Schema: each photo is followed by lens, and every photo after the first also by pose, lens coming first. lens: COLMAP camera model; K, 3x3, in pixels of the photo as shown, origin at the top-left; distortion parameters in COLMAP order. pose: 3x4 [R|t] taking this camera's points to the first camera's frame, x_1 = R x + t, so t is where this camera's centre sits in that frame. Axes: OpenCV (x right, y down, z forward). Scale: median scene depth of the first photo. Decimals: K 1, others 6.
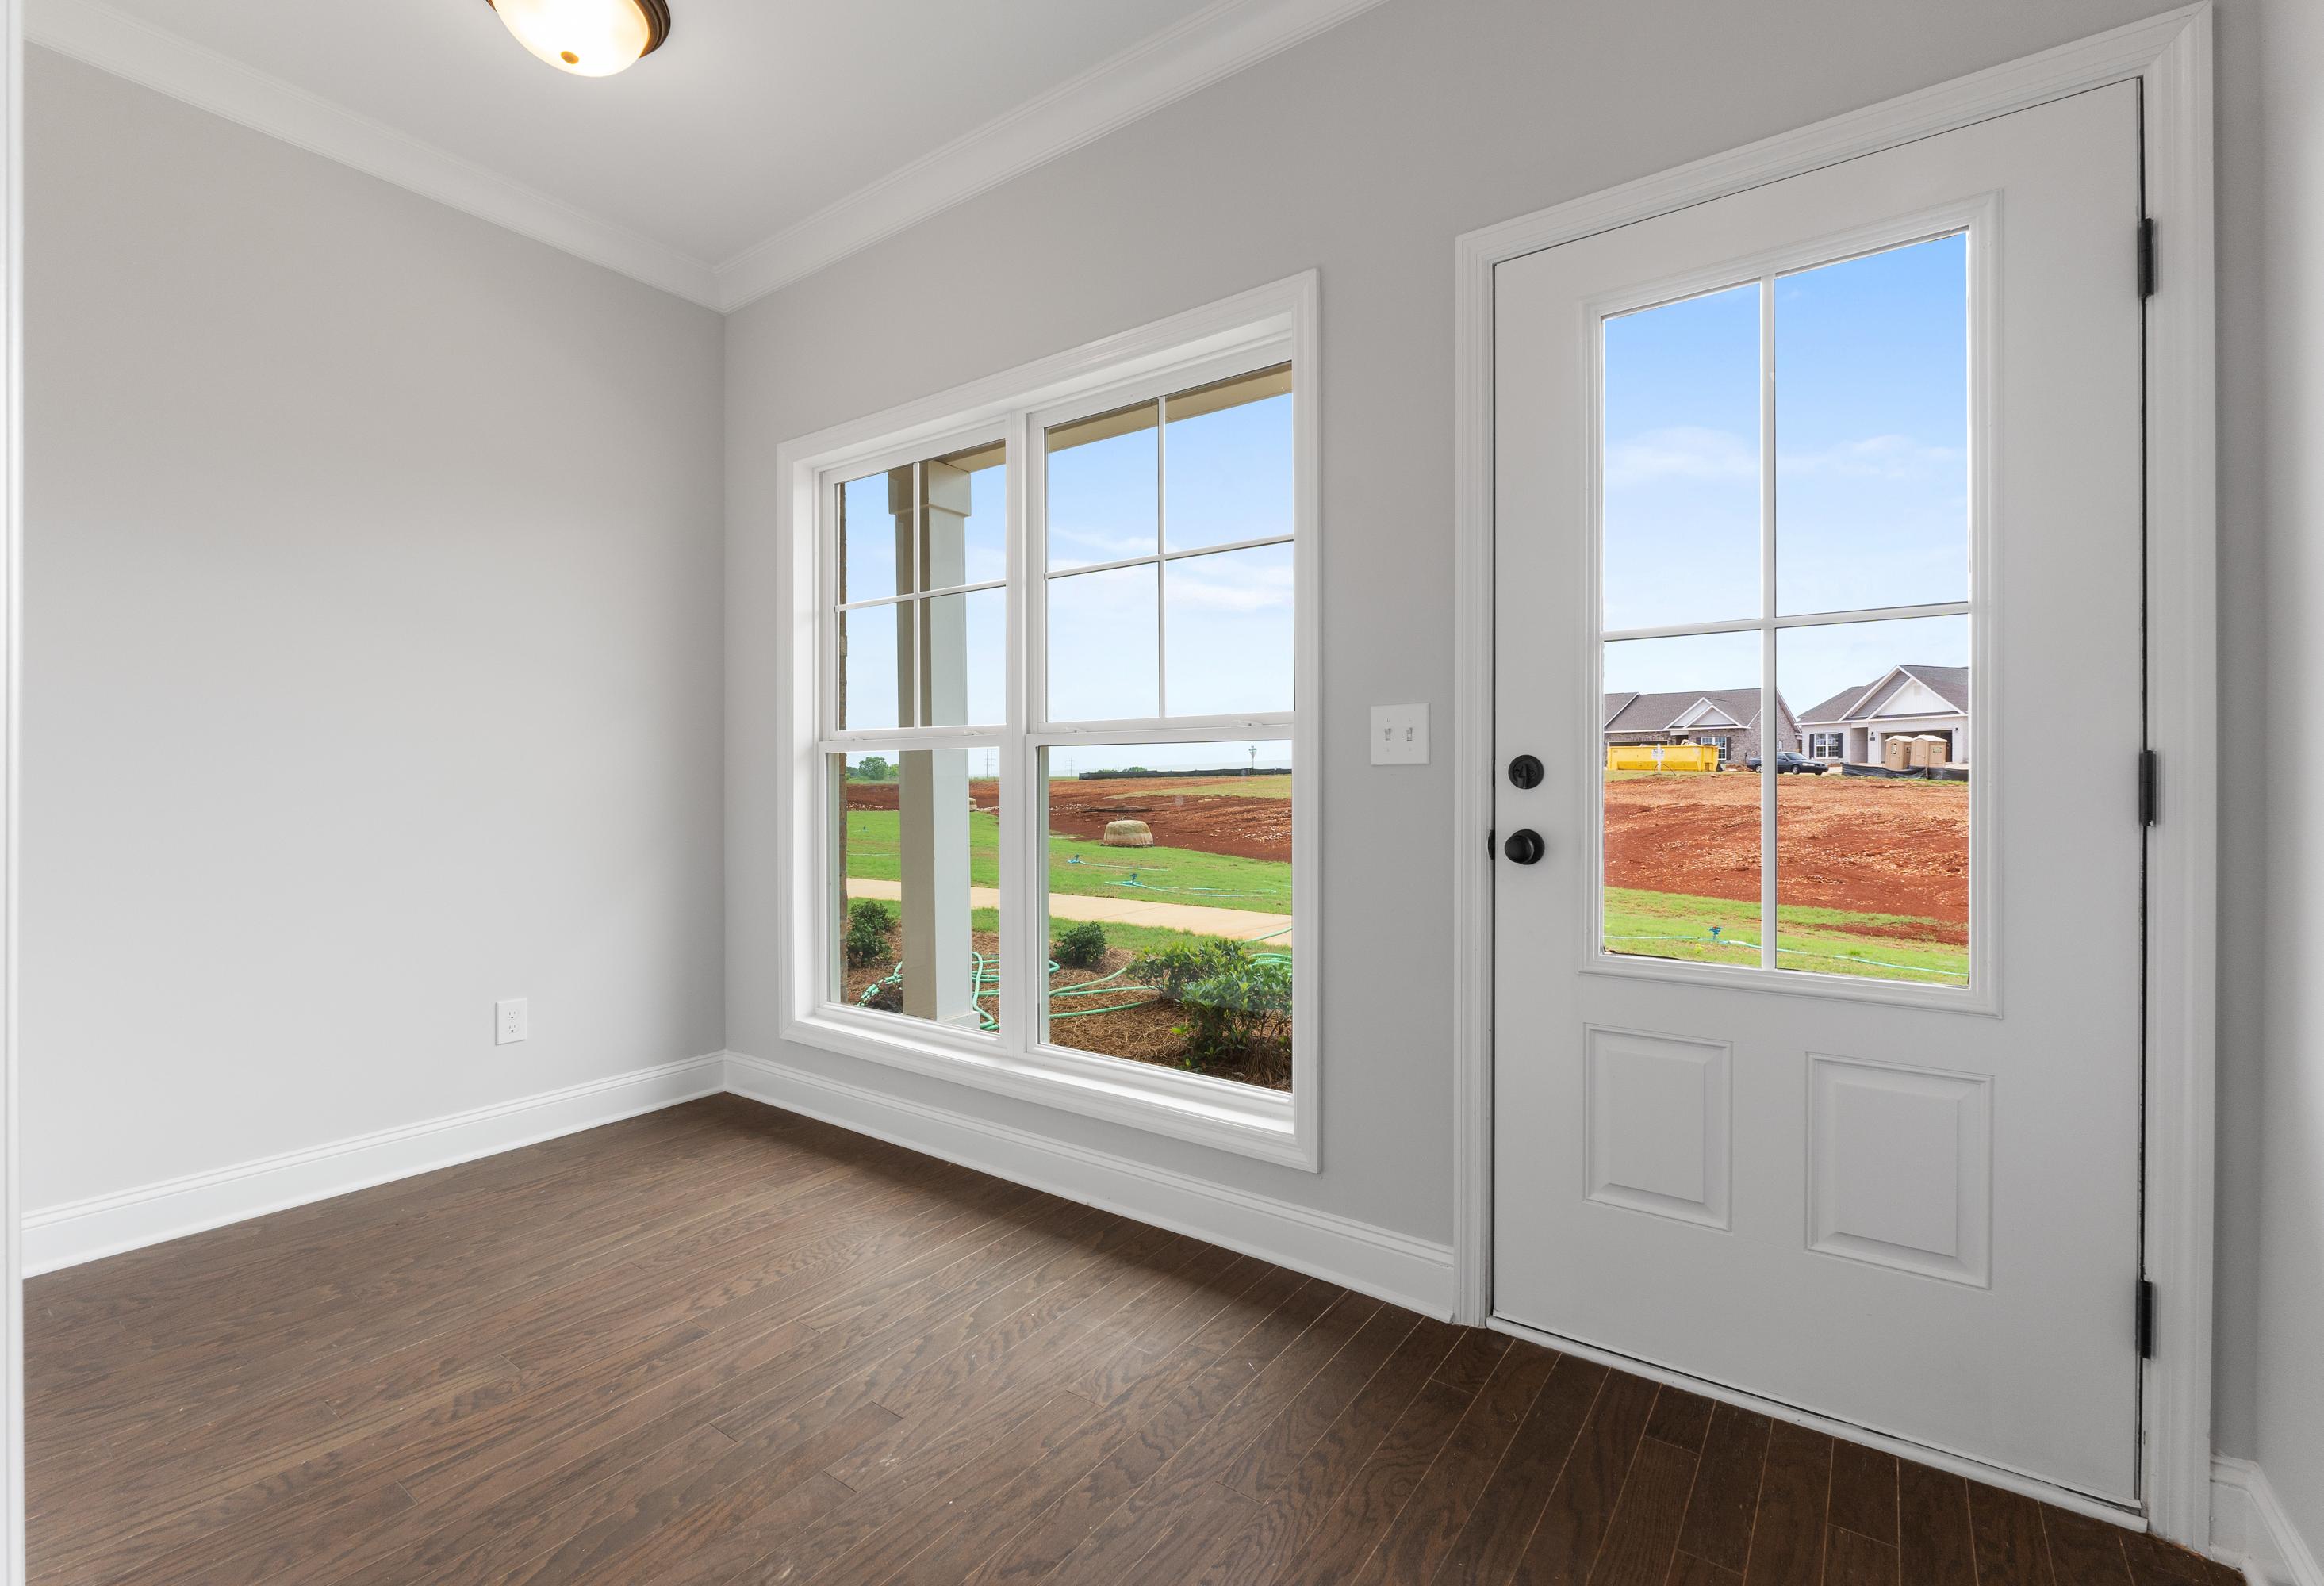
lens RADIAL K [[1024.7, 0, 1148.2], [0, 1024.7, 797.5], [0, 0, 1]] dist [-0.013845, 0.000991]
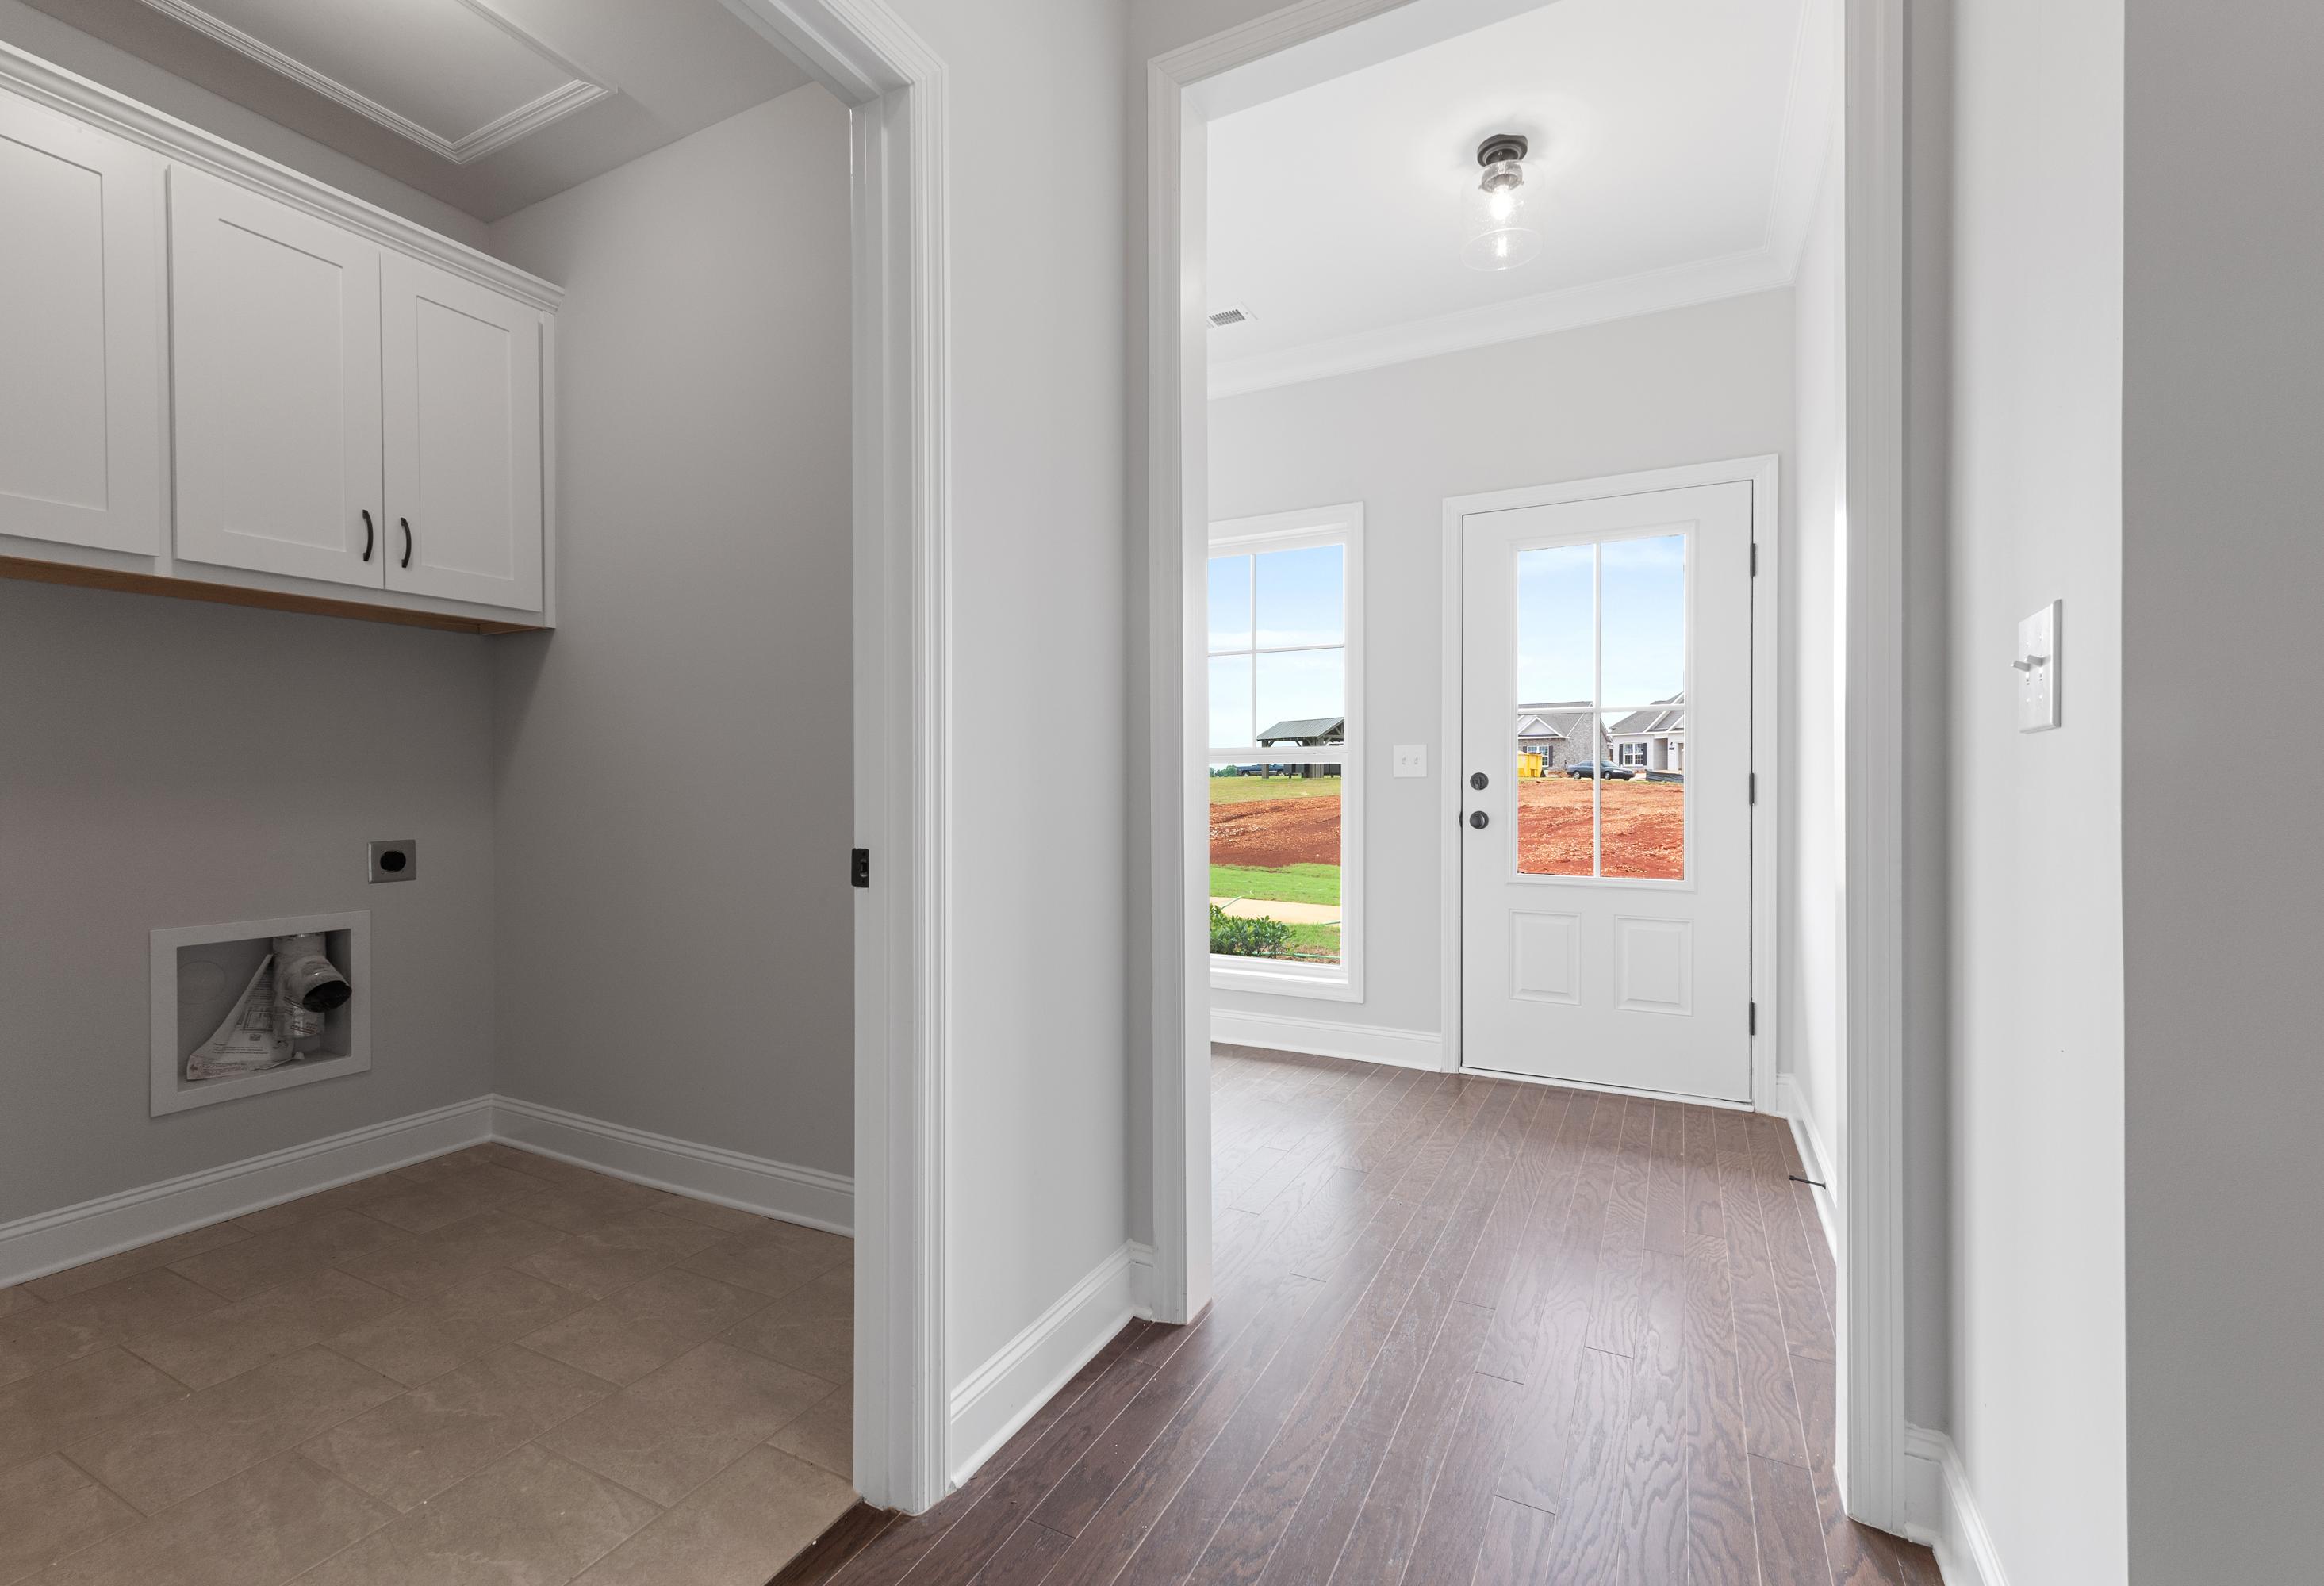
lens RADIAL K [[991.0, 0, 1158.9], [0, 991.0, 809.7], [0, 0, 1]] dist [-0.006072, 0.000462]
pose [[0.990161, -0.003400, 0.139894, -0.485208], [0.002294, 0.999965, 0.008066, 0.011960], [-0.139916, -0.007666, 0.990134, -0.757138]]
